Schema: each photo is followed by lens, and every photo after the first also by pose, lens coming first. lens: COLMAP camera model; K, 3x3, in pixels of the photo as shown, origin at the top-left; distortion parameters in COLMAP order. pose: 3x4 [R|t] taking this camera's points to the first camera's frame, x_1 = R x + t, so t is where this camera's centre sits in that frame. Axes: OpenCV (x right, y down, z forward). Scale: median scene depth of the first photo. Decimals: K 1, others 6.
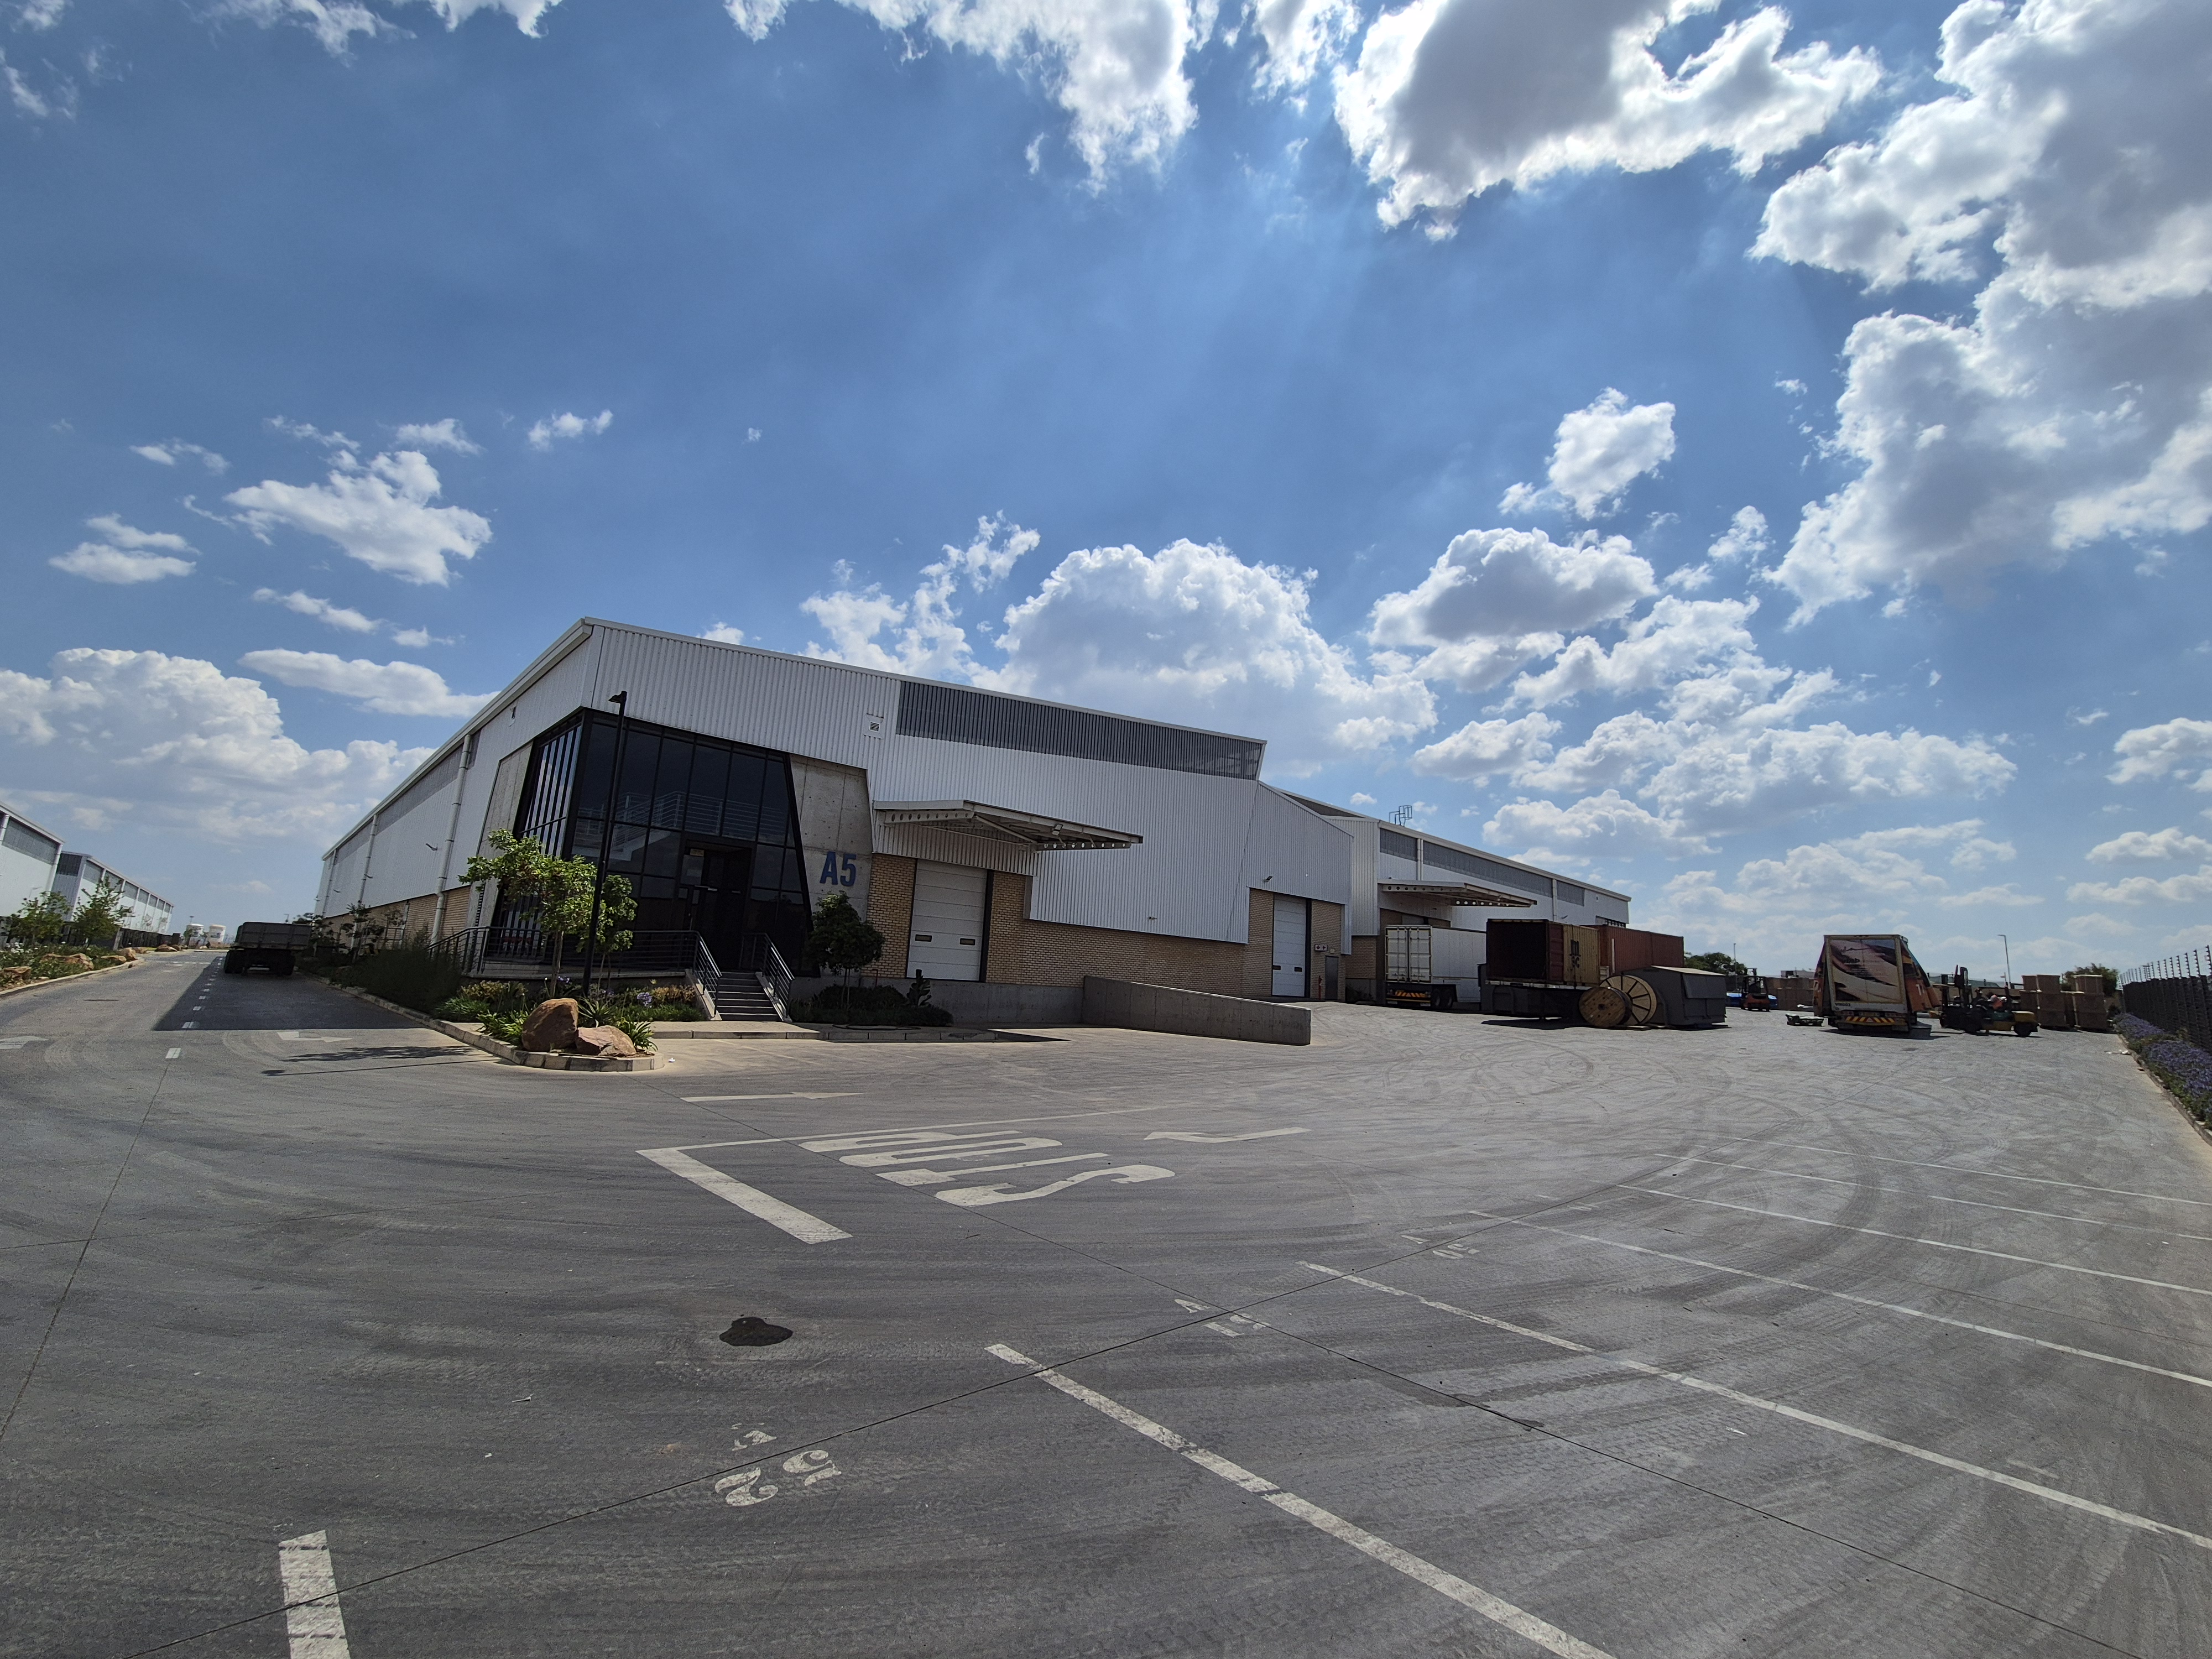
lens RADIAL K [[922.2, 0, 1130.3], [0, 922.2, 813.3], [0, 0, 1]] dist [-0.000679, 0.000194]
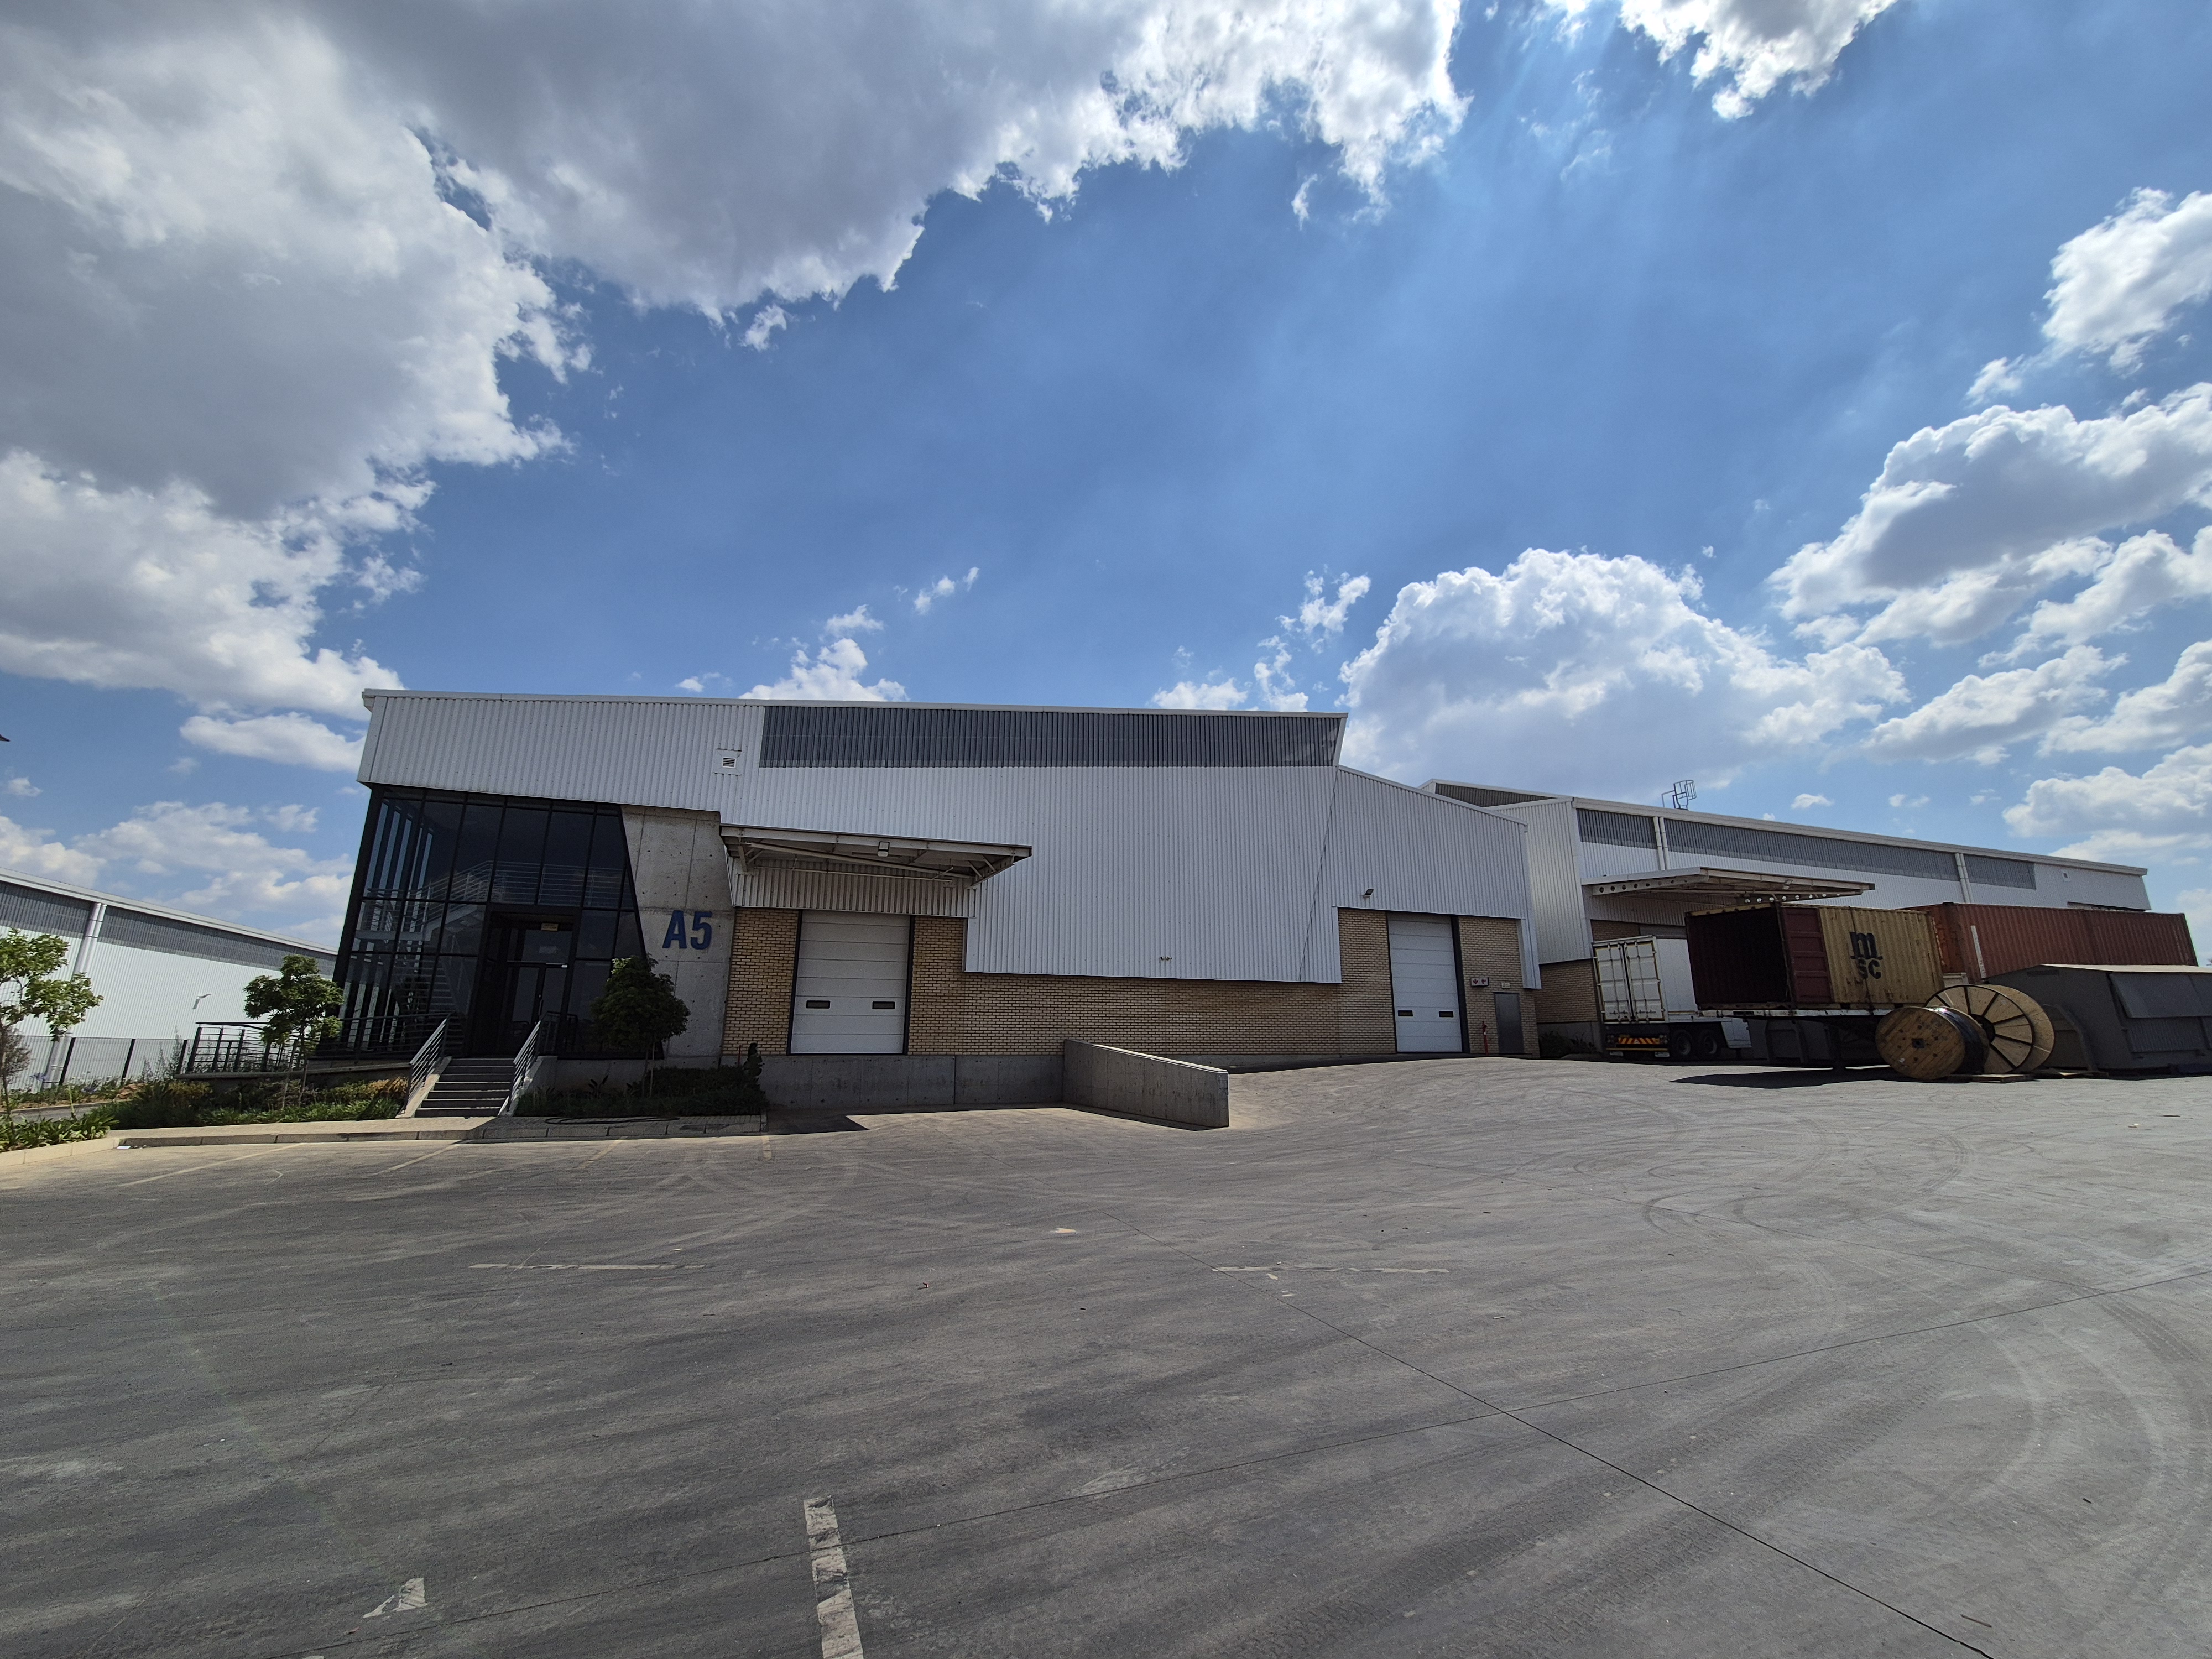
lens RADIAL K [[959.5, 0, 1140.6], [0, 959.5, 813.1], [0, 0, 1]] dist [-0.003414, 0.001550]
pose [[0.920760, -0.147612, -0.361127, 0.275752], [0.120976, 0.988058, -0.095422, 0.060038], [0.370900, 0.044173, 0.927622, 0.219359]]
